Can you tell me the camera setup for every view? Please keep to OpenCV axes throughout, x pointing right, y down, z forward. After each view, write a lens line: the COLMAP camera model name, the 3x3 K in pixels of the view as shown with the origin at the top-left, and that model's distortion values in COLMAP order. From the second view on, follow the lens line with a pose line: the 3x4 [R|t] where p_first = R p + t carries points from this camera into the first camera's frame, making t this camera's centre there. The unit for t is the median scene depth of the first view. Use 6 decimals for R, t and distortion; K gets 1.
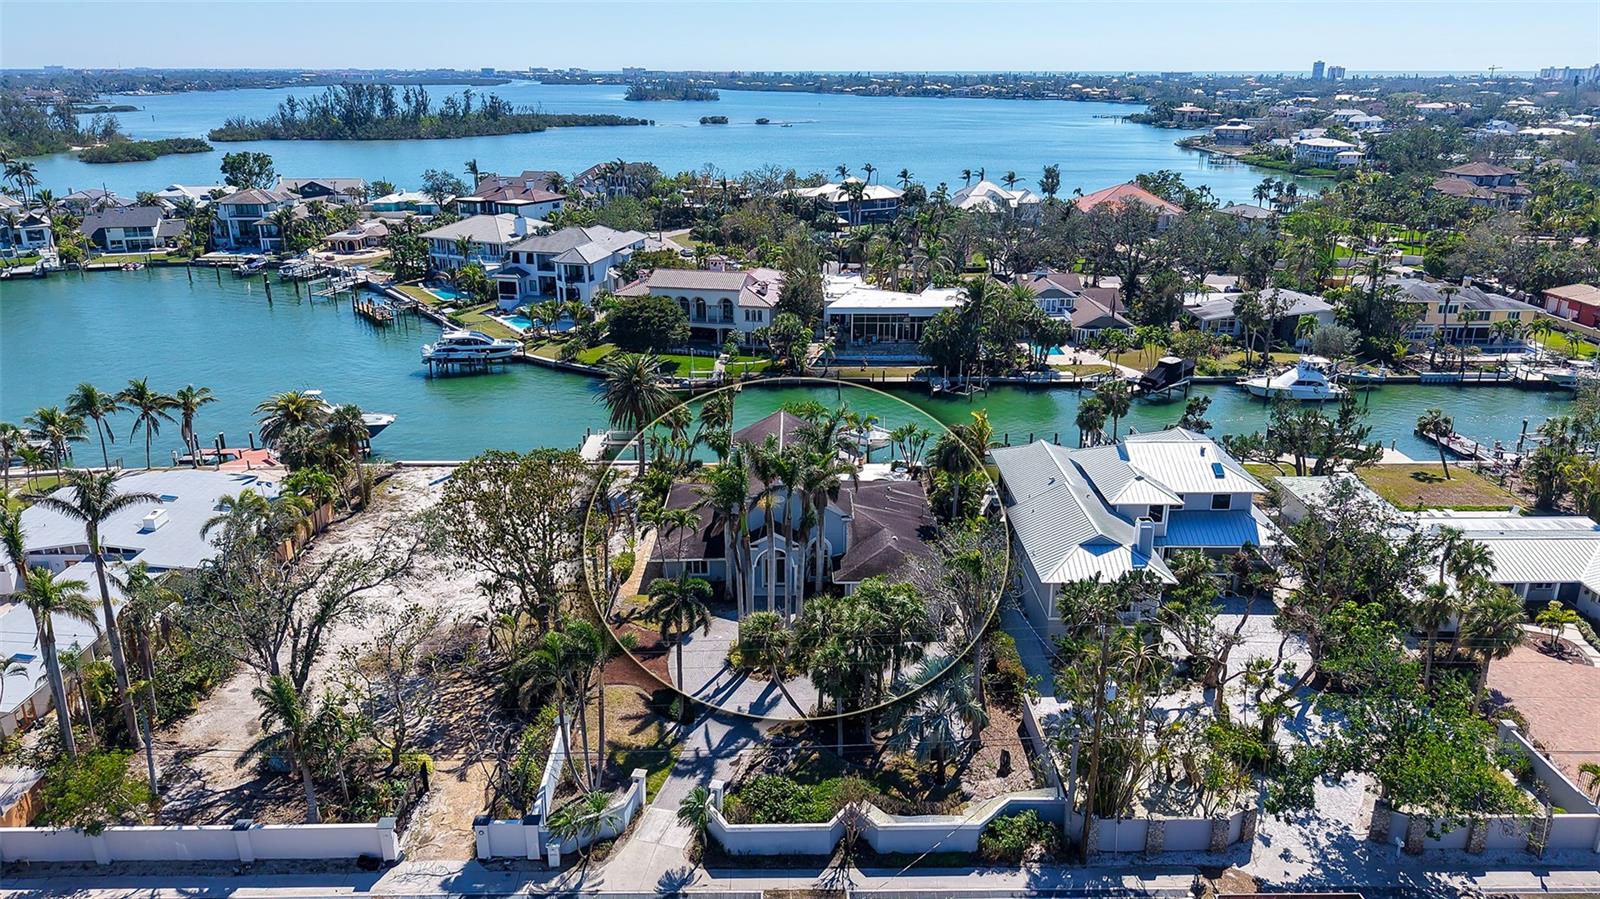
lens RADIAL K [[1075.3, 0, 800.0], [0, 1075.3, 449.5], [0, 0, 1]] dist [0.027054, -0.032983]
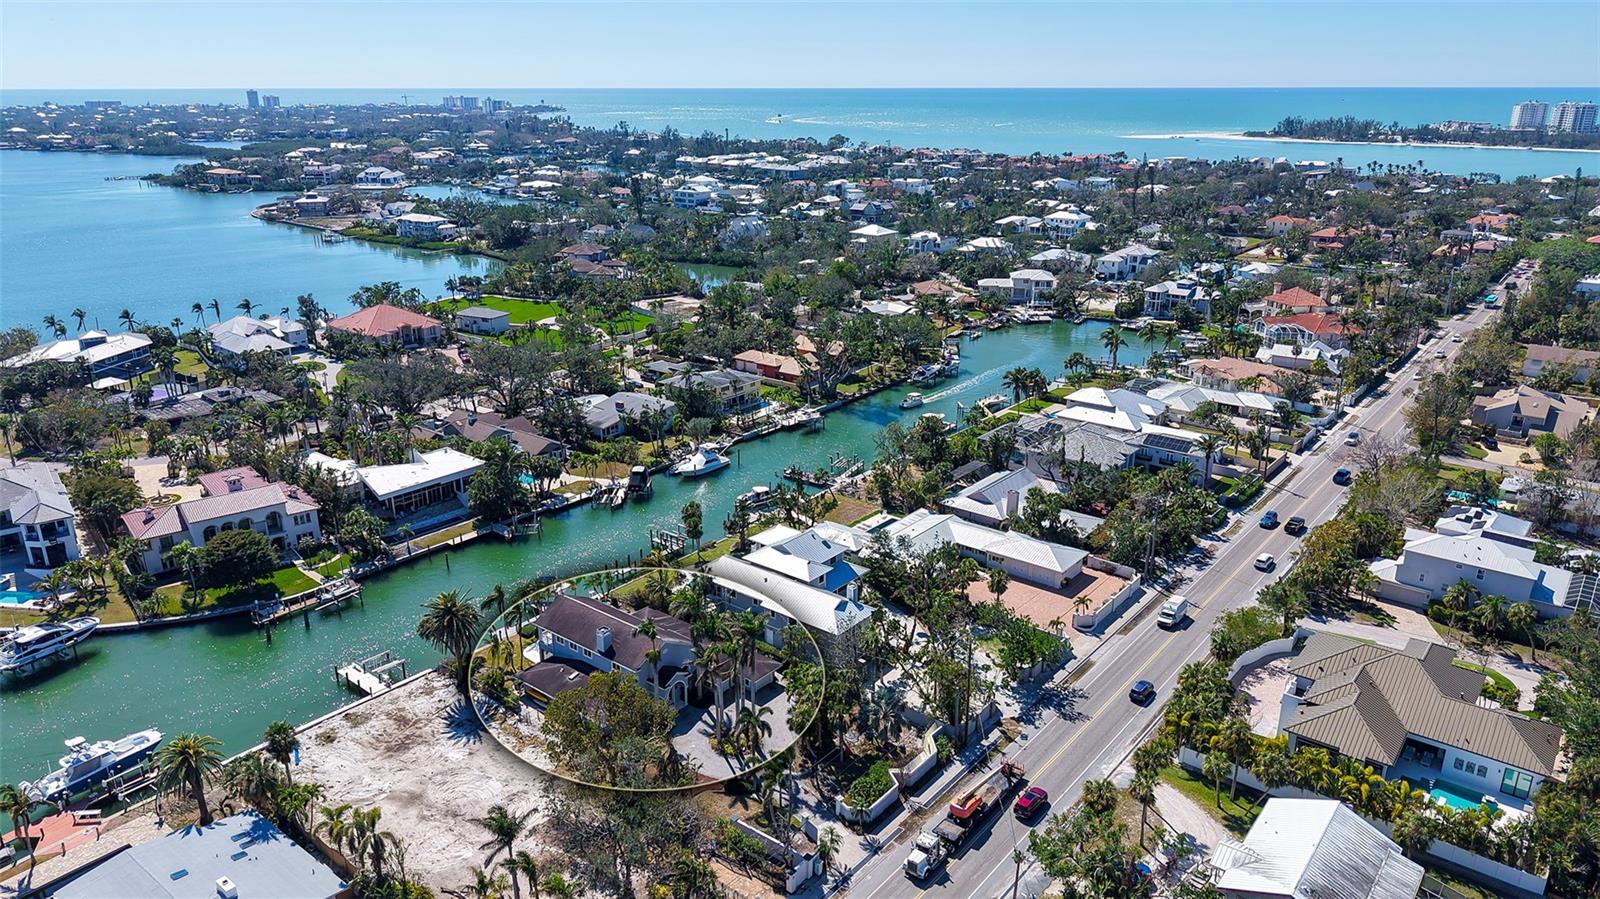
lens RADIAL K [[1075.3, 0, 800.0], [0, 1075.3, 449.5], [0, 0, 1]] dist [0.027054, -0.032983]
pose [[0.631480, -0.230628, 0.740300, -0.135906], [0.243449, 0.965435, 0.093101, -0.045295], [-0.736183, 0.121434, 0.665799, -0.024858]]
